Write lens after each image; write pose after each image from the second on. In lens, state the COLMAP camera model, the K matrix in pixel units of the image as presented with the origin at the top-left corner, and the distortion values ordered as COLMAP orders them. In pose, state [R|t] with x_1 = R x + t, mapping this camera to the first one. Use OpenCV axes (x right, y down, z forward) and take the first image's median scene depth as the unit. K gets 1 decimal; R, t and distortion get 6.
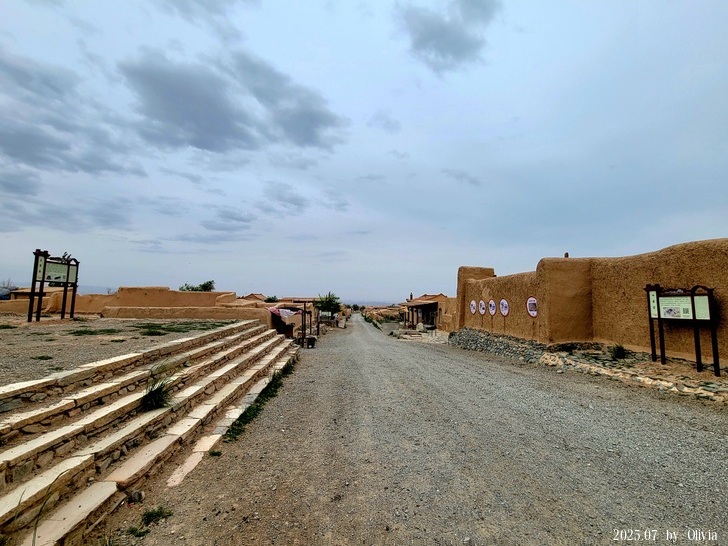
lens RADIAL K [[323.6, 0, 361.9], [0, 323.6, 273.3], [0, 0, 1]] dist [0.000872, -0.000383]
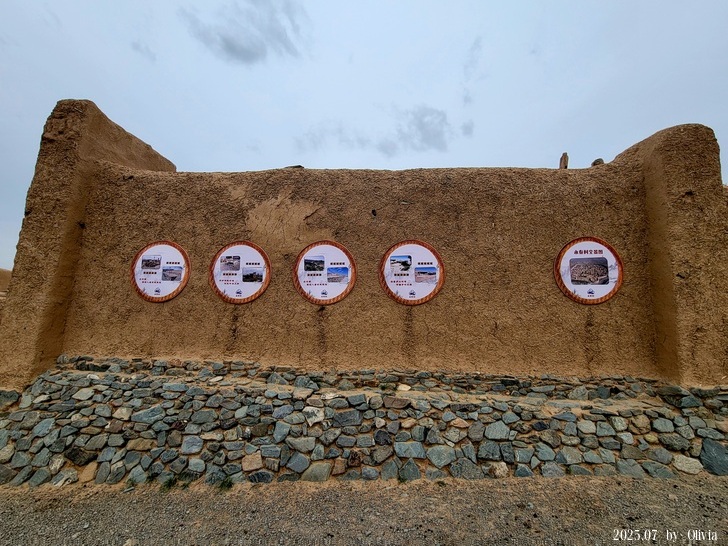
lens RADIAL K [[323.6, 0, 361.9], [0, 323.6, 273.3], [0, 0, 1]] dist [0.000872, -0.000383]
pose [[0.141076, 0.096829, 0.985252, 0.202529], [-0.110752, 0.990502, -0.081486, 0.171997], [-0.983784, -0.097623, 0.150460, 1.289157]]
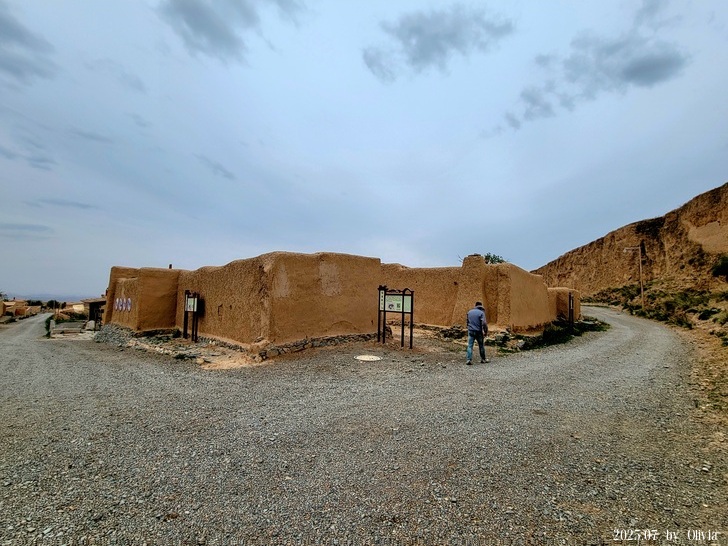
lens RADIAL K [[323.1, 0, 359.9], [0, 323.1, 270.4], [0, 0, 1]] dist [-0.001245, -0.000497]
pose [[0.748982, 0.070779, 0.658800, 0.362651], [-0.070818, 0.997134, -0.026616, -0.063764], [-0.658795, -0.026721, 0.751848, -0.597121]]
